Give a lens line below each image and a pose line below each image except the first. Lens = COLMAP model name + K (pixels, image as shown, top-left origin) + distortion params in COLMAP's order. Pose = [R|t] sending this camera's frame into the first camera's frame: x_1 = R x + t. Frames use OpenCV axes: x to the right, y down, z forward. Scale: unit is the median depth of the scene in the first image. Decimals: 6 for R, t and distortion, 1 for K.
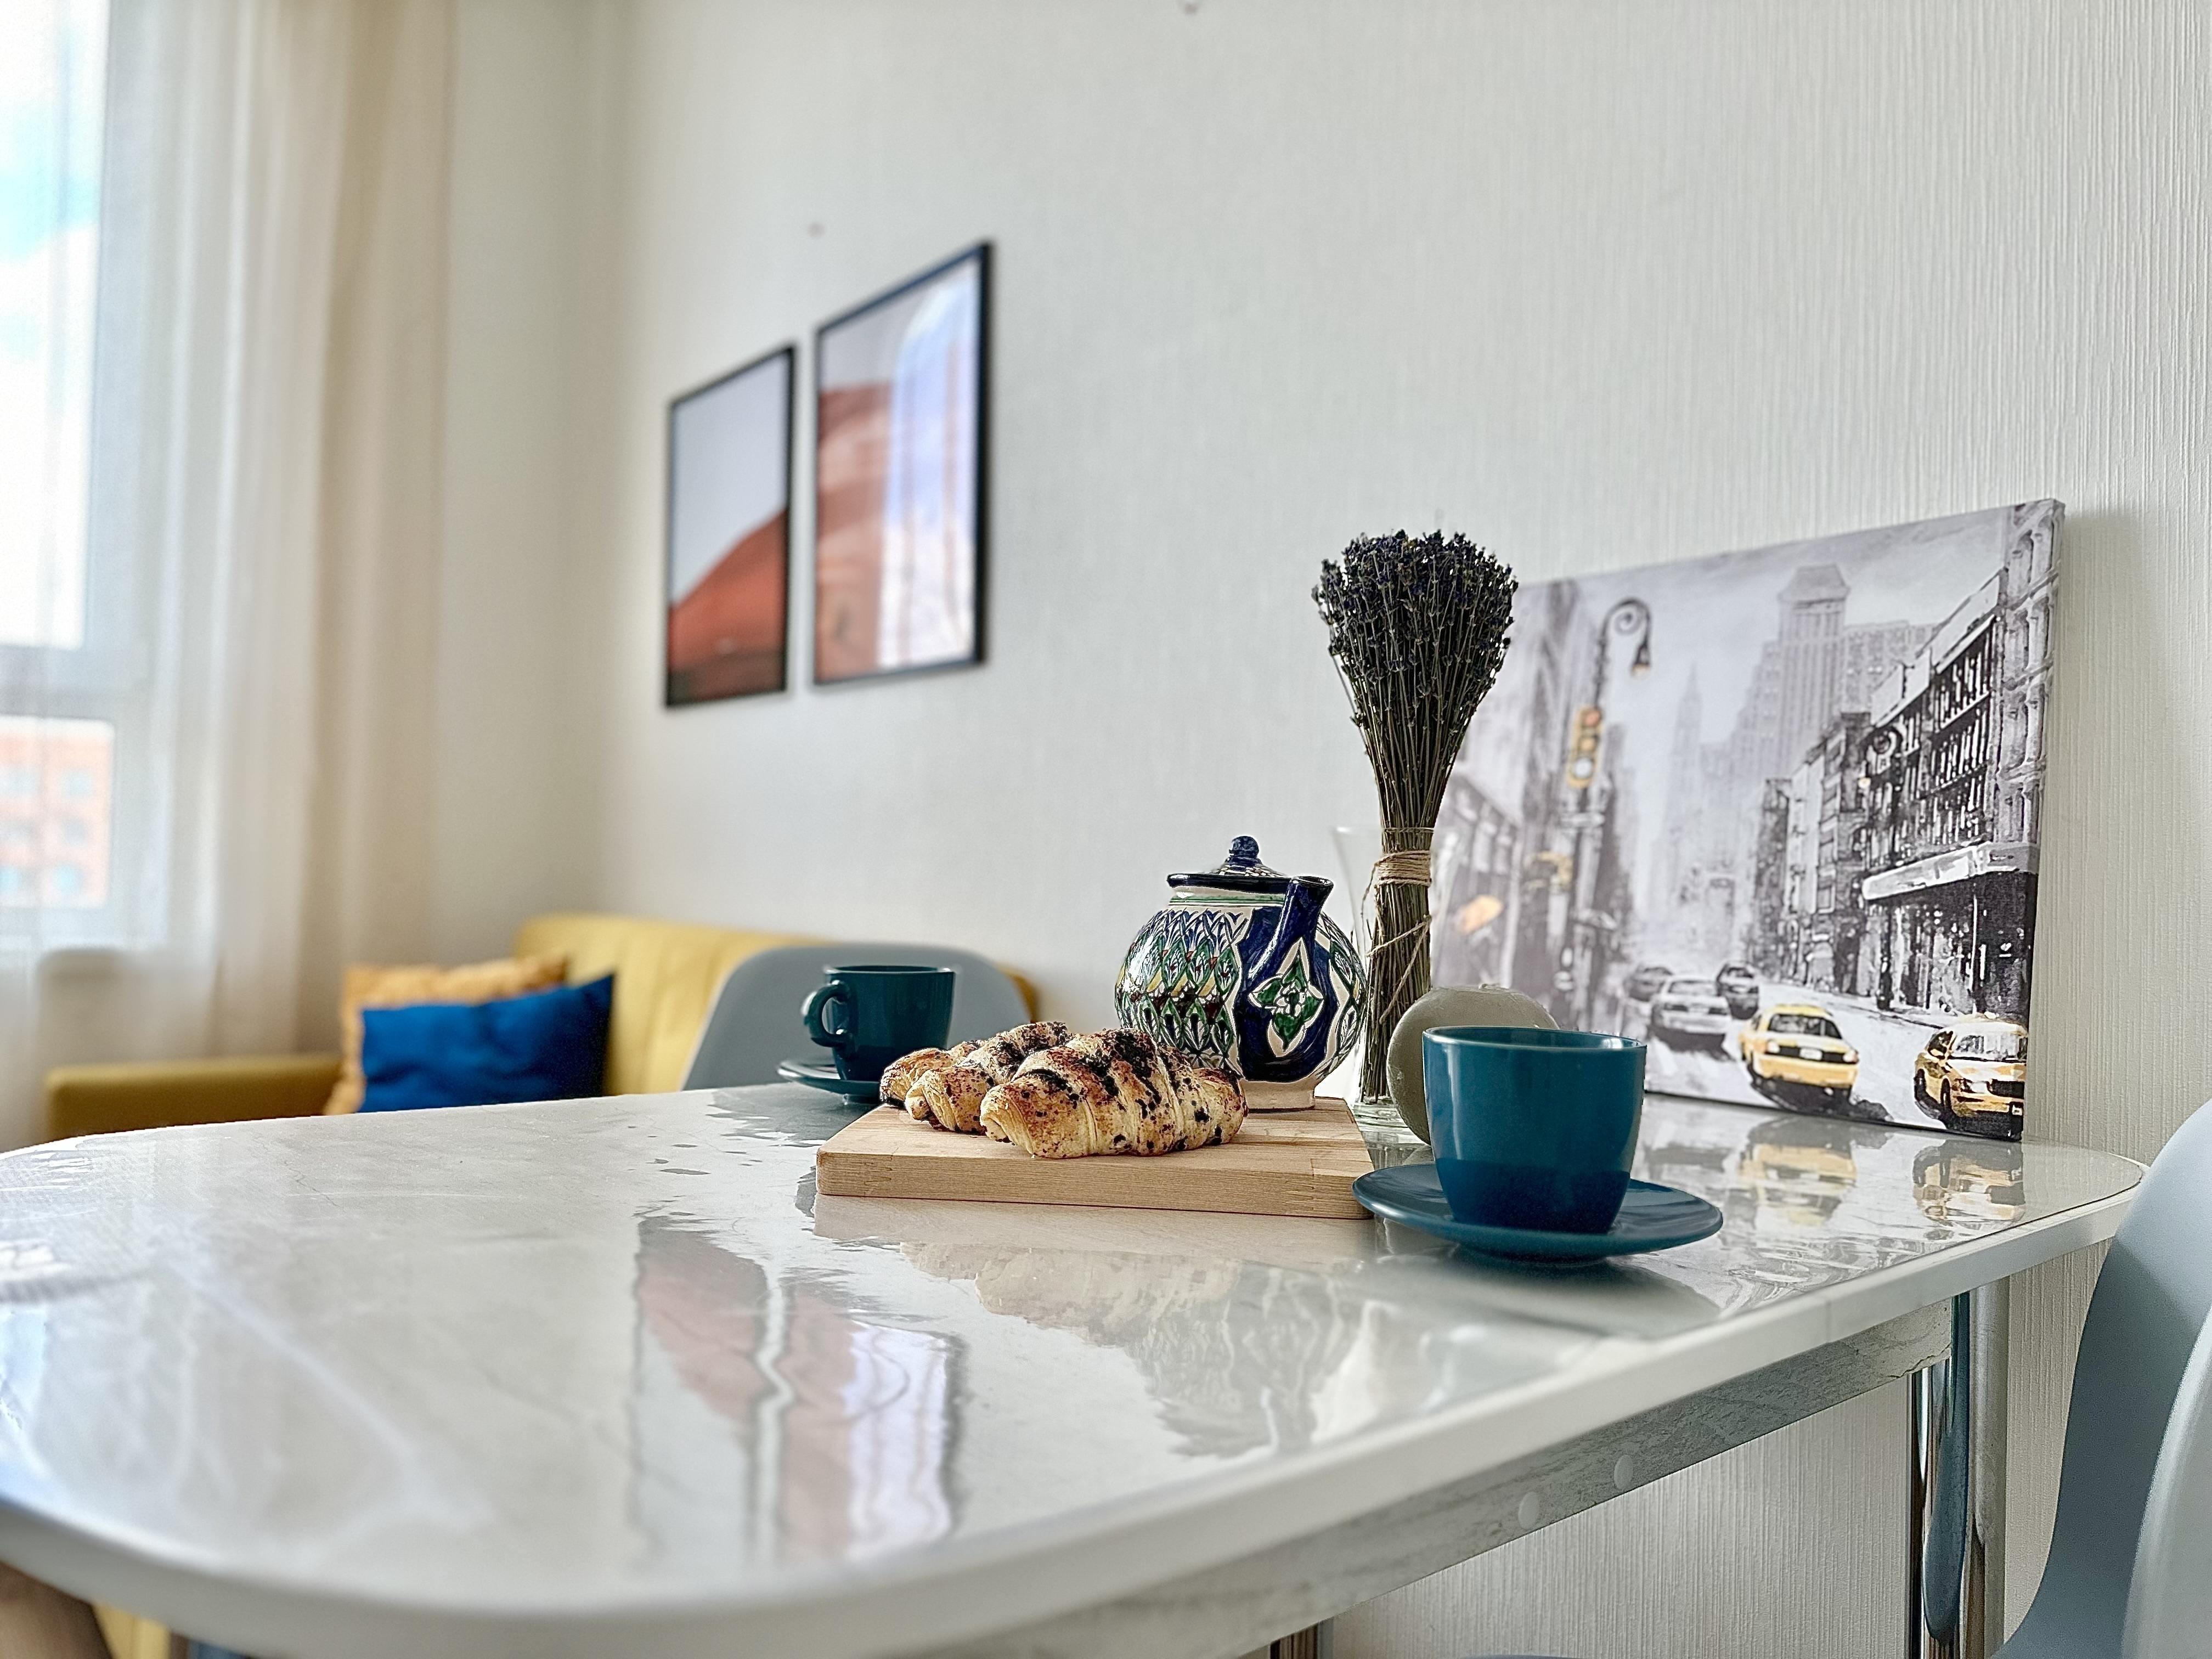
lens RADIAL K [[1556.6, 0, 1100.1], [0, 1556.6, 832.2], [0, 0, 1]] dist [0.155160, -0.317420]
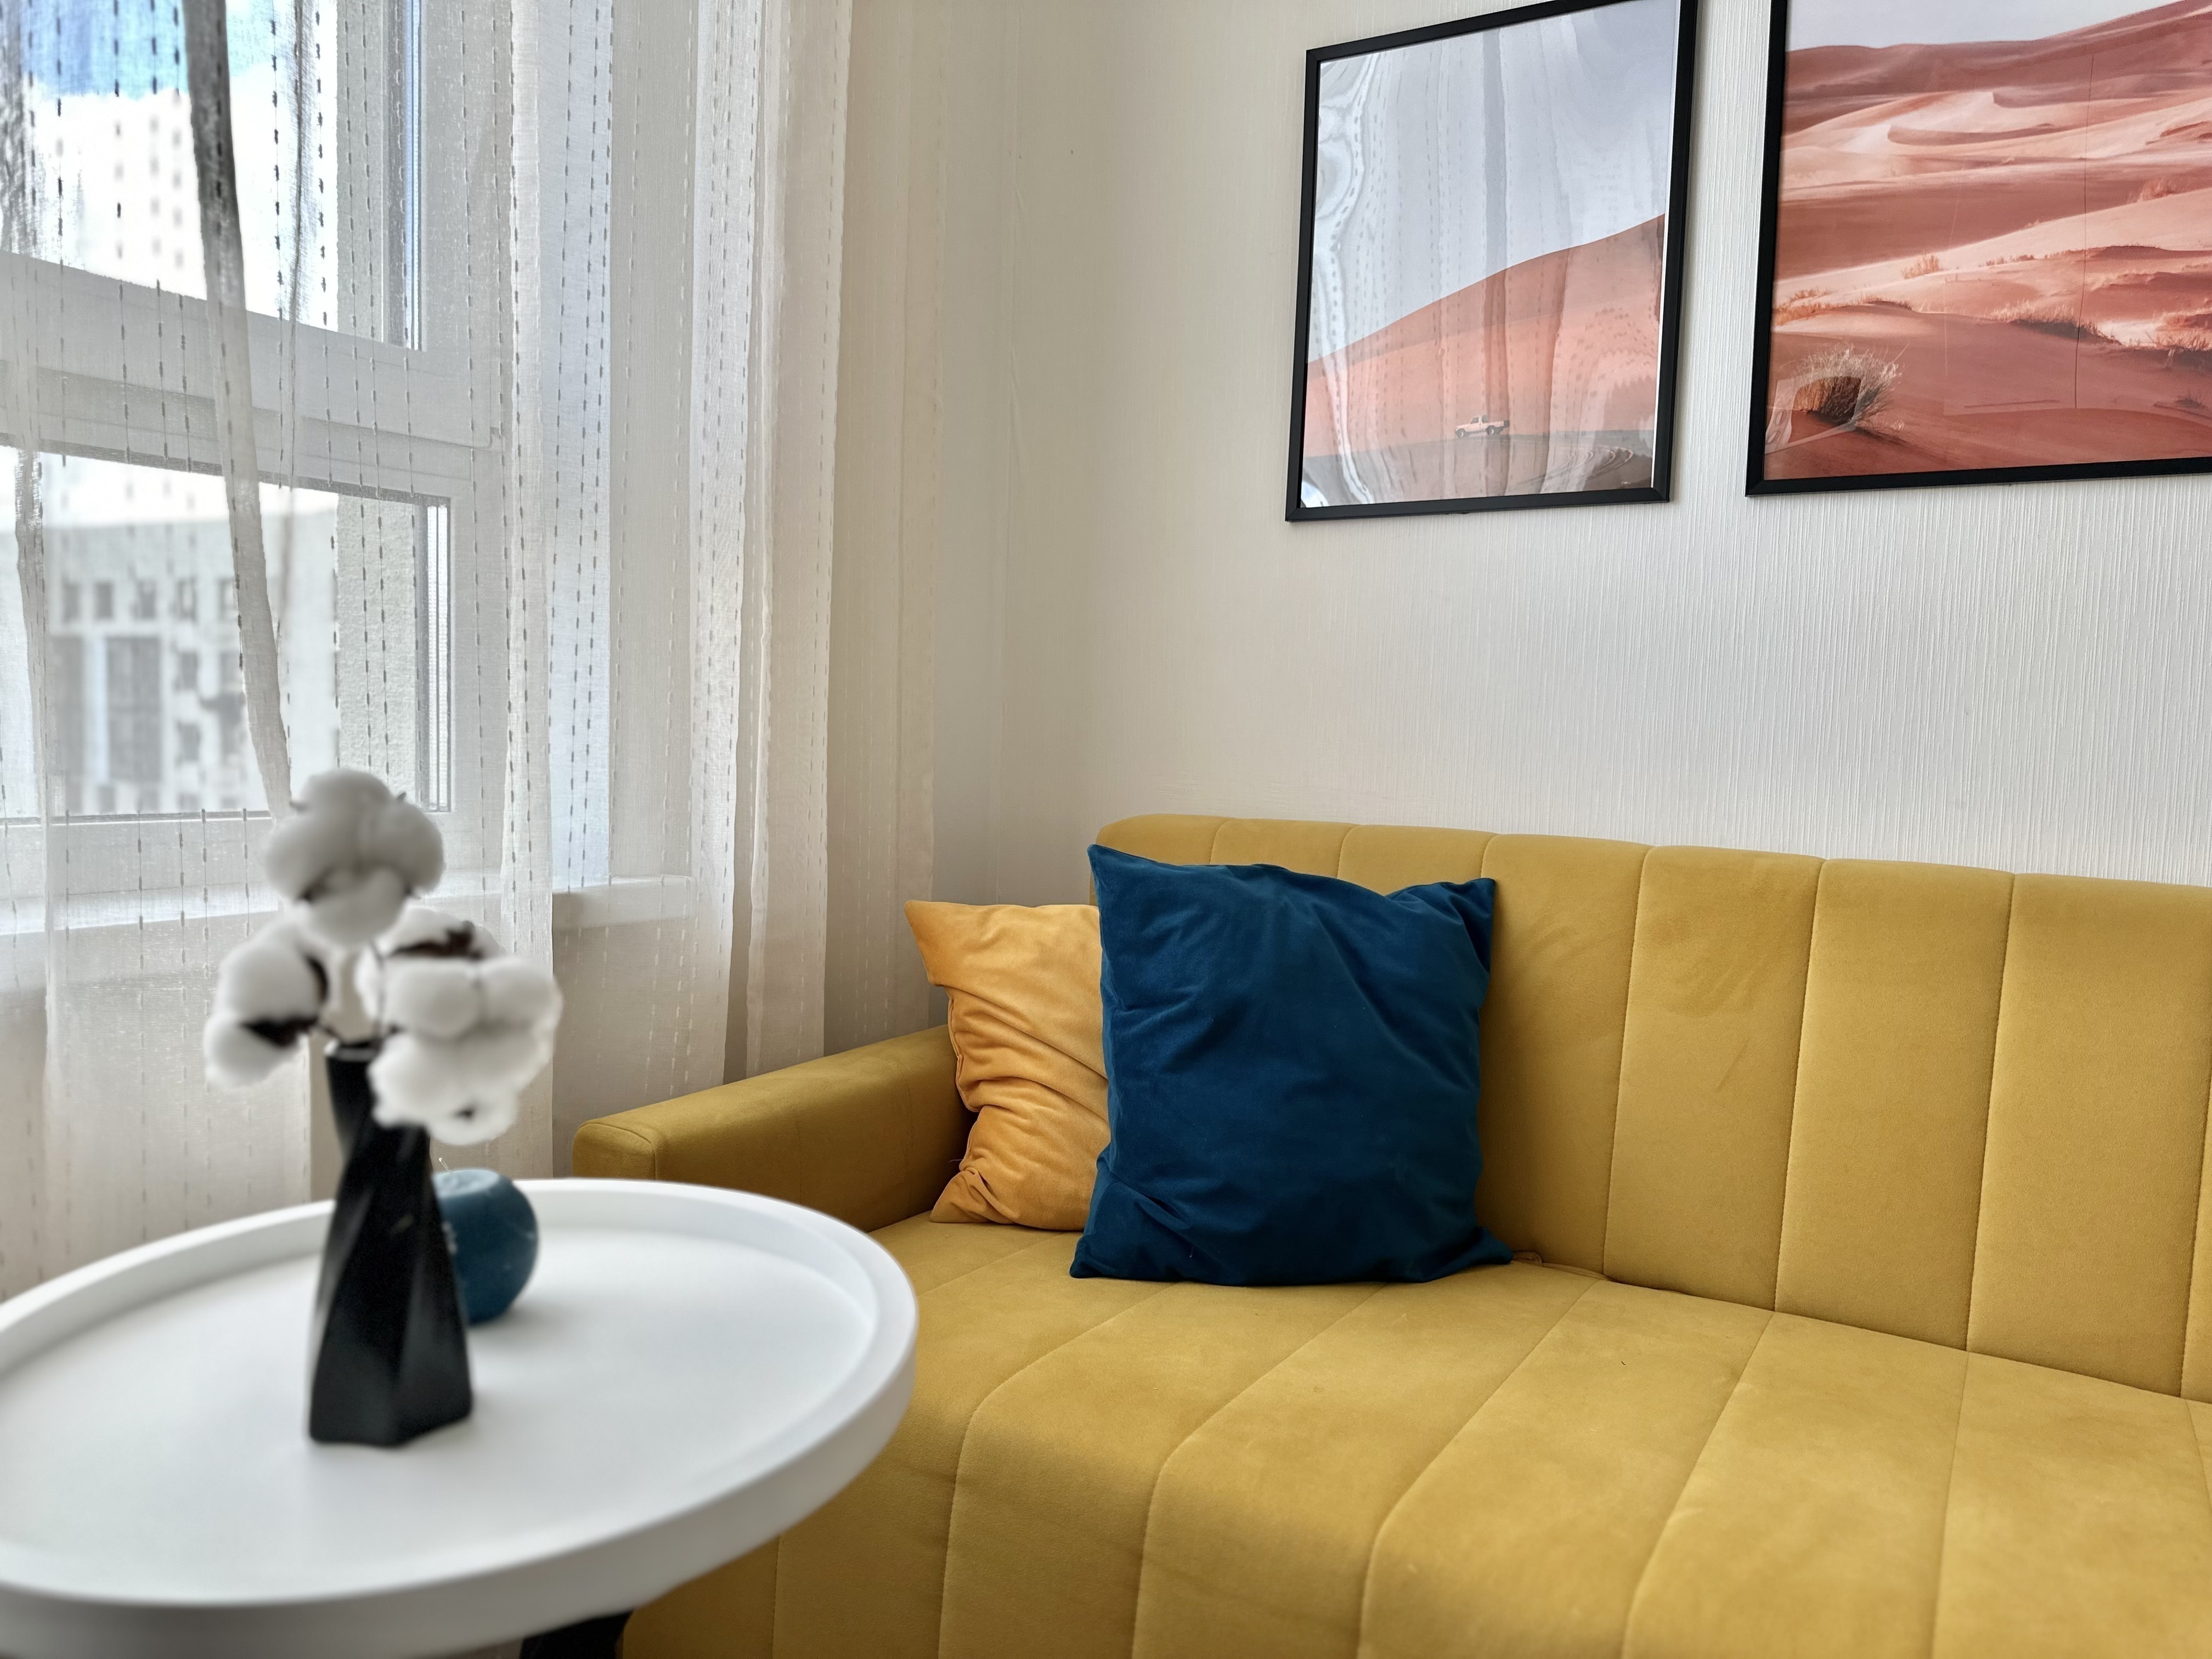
lens RADIAL K [[1561.9, 0, 1103.3], [0, 1561.9, 830.7], [0, 0, 1]] dist [0.051355, -0.053078]
pose [[0.943820, -0.017422, 0.330000, -1.442379], [-0.018360, 0.994302, 0.105004, -0.025606], [-0.329949, -0.105164, 0.938123, 0.893604]]
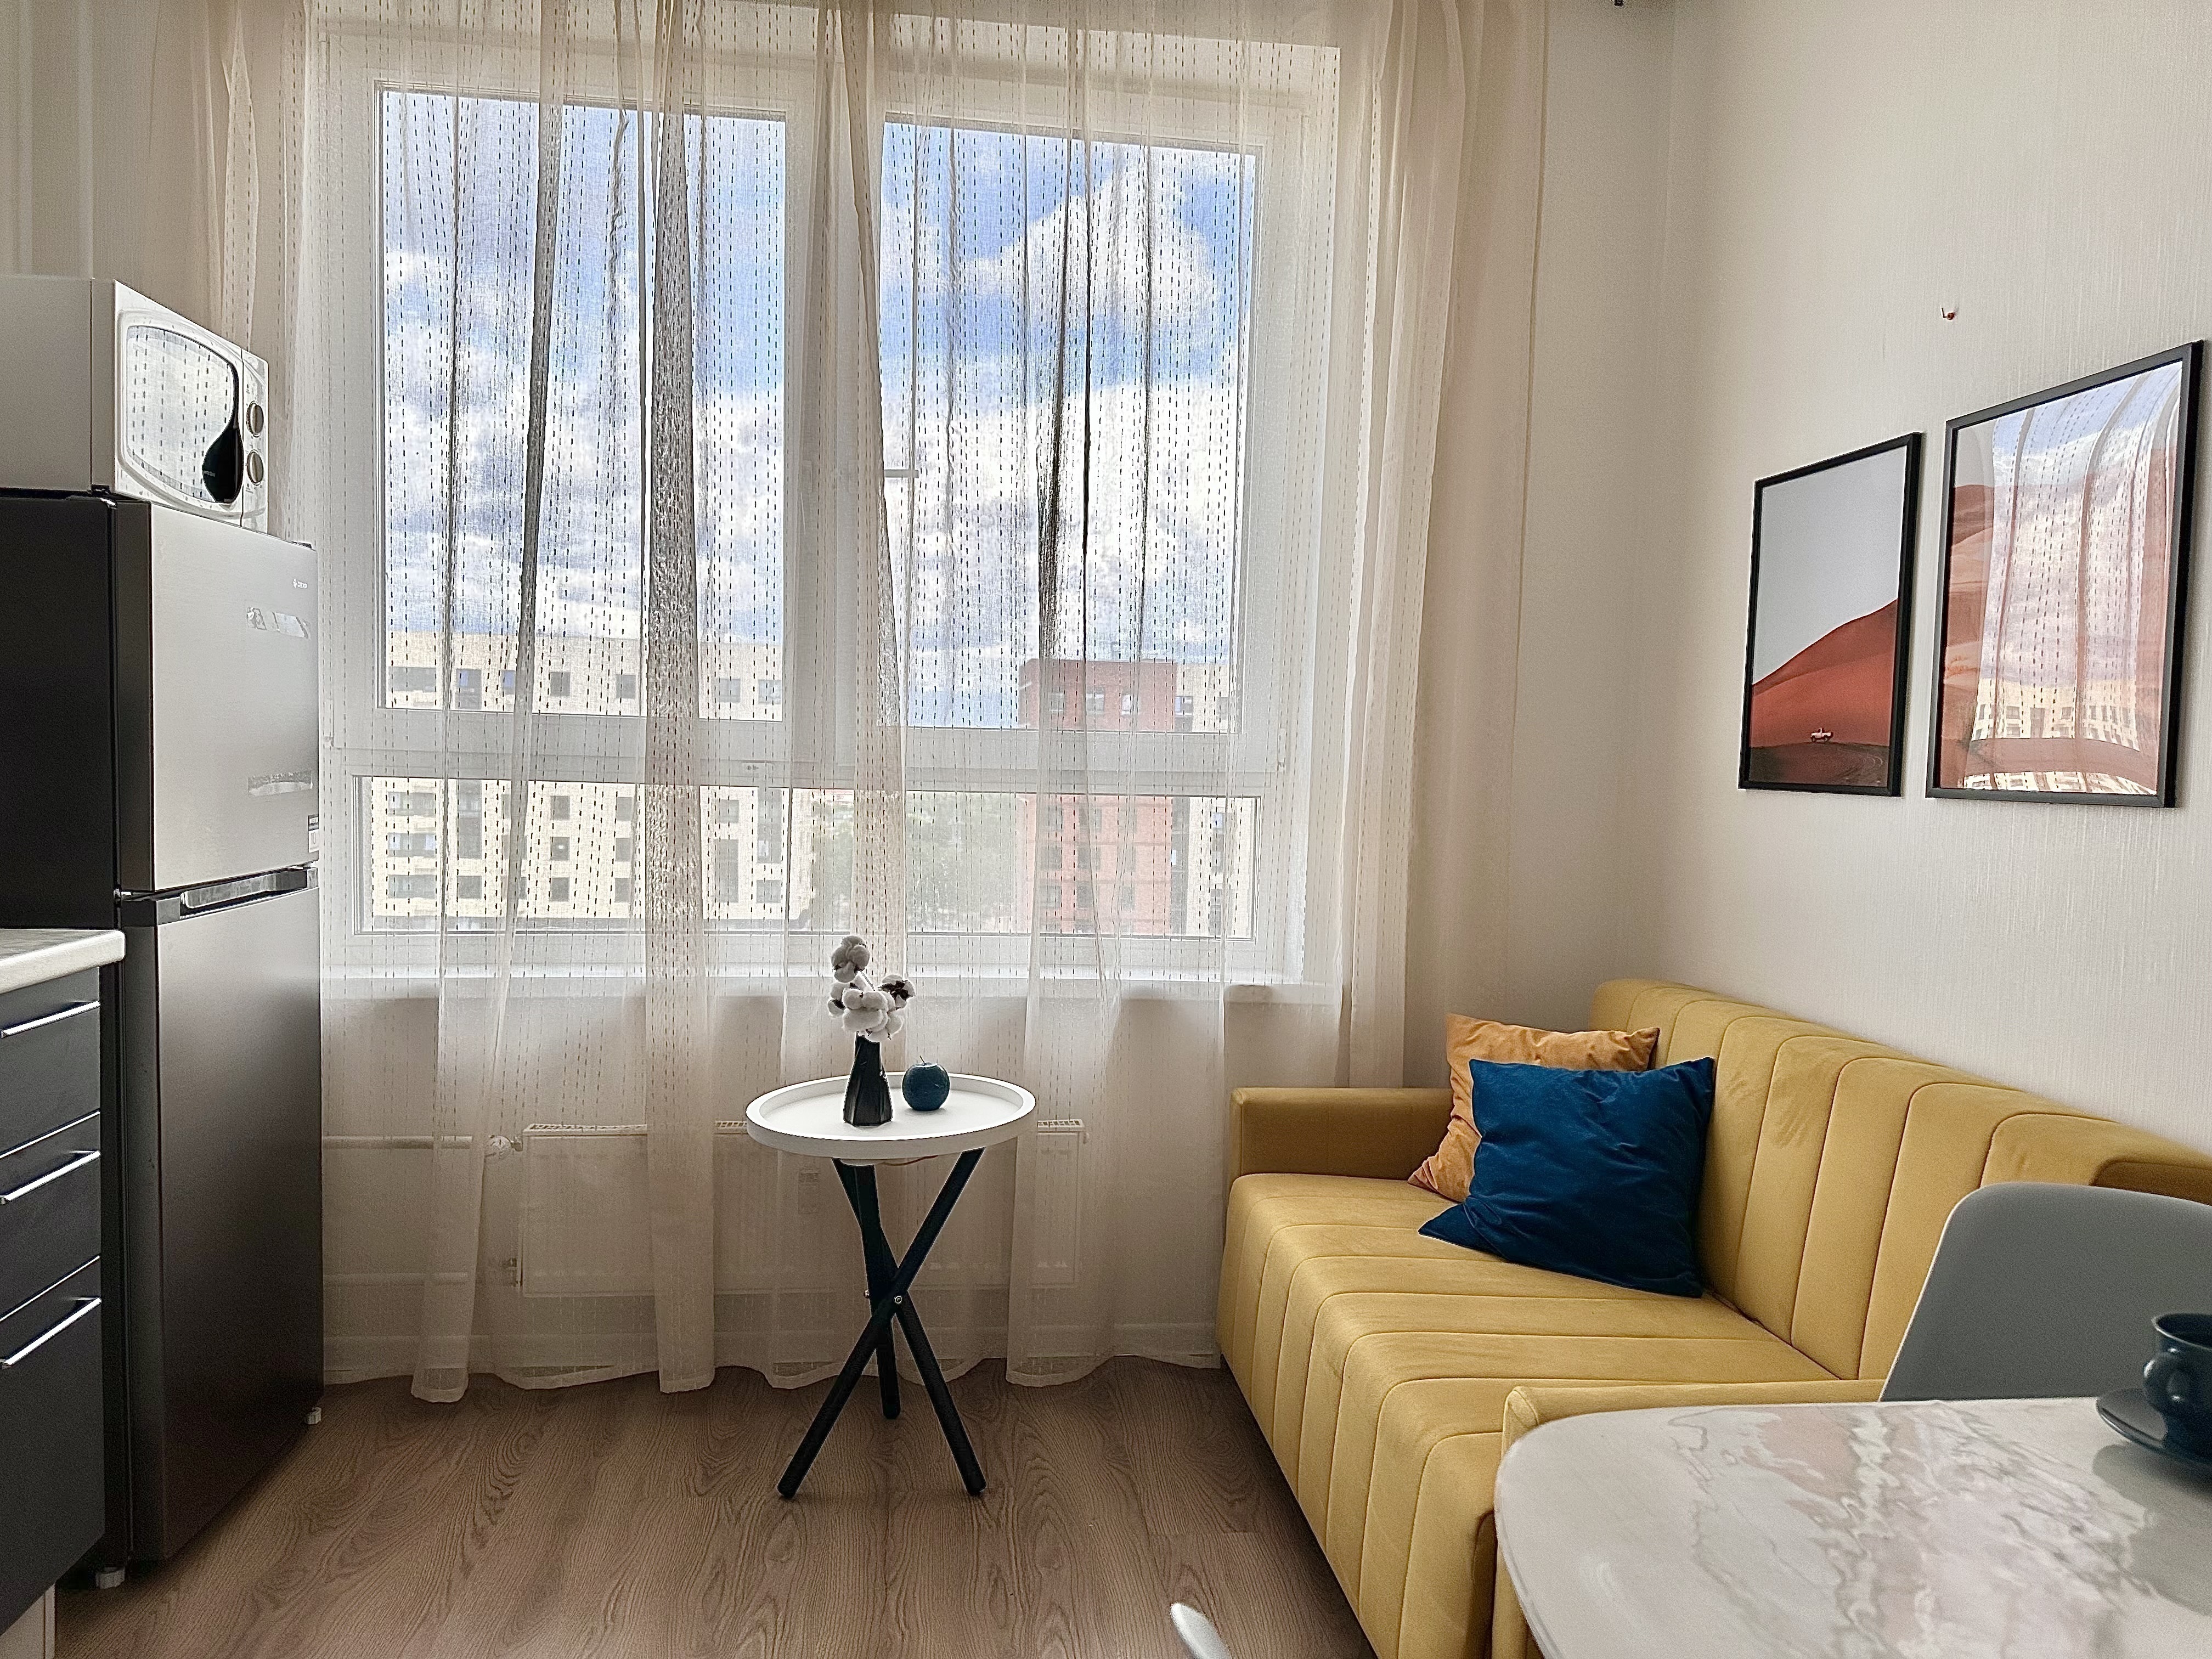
lens RADIAL K [[1525.6, 0, 1100.3], [0, 1525.6, 836.0], [0, 0, 1]] dist [0.109139, -0.194497]
pose [[0.841816, 0.030737, -0.538888, -0.212405], [0.004804, 0.997911, 0.064423, -0.275574], [0.539742, -0.056821, 0.839910, -0.175224]]
